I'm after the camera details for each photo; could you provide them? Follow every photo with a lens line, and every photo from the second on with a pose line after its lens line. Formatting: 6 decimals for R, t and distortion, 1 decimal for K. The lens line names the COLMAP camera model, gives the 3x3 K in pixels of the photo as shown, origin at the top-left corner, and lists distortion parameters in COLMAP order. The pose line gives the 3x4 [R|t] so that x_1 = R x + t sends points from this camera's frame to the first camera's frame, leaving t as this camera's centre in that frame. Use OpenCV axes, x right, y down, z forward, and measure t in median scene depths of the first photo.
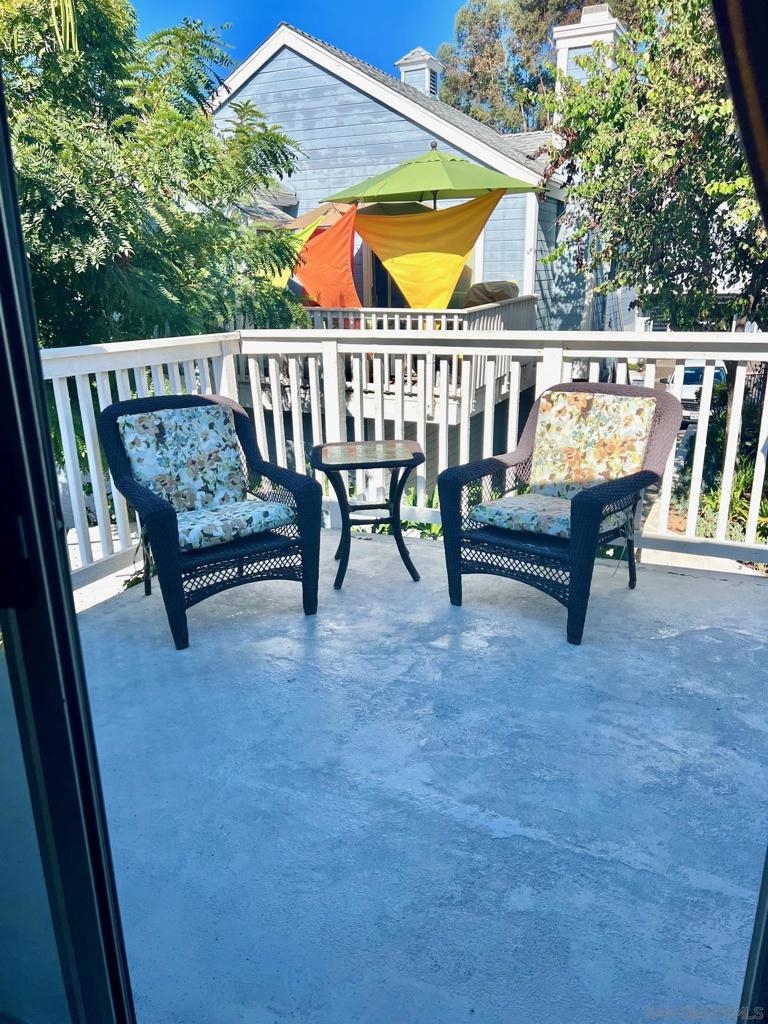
lens RADIAL K [[768.7, 0, 386.8], [0, 768.7, 512.8], [0, 0, 1]] dist [0.028597, -0.018720]
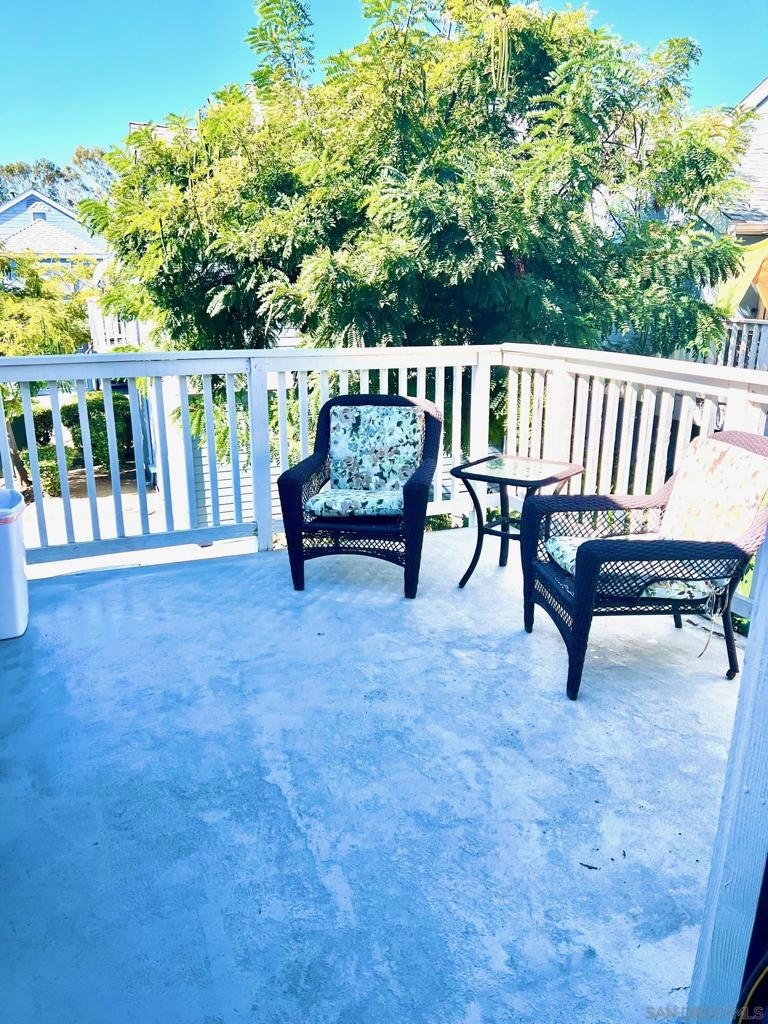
lens RADIAL K [[768.7, 0, 386.4], [0, 768.7, 512.6], [0, 0, 1]] dist [0.028597, -0.018720]
pose [[0.745417, 0.209916, -0.632684, 0.551779], [-0.207472, 0.975041, 0.079067, -0.071356], [0.633490, 0.072327, 0.770363, 0.090098]]
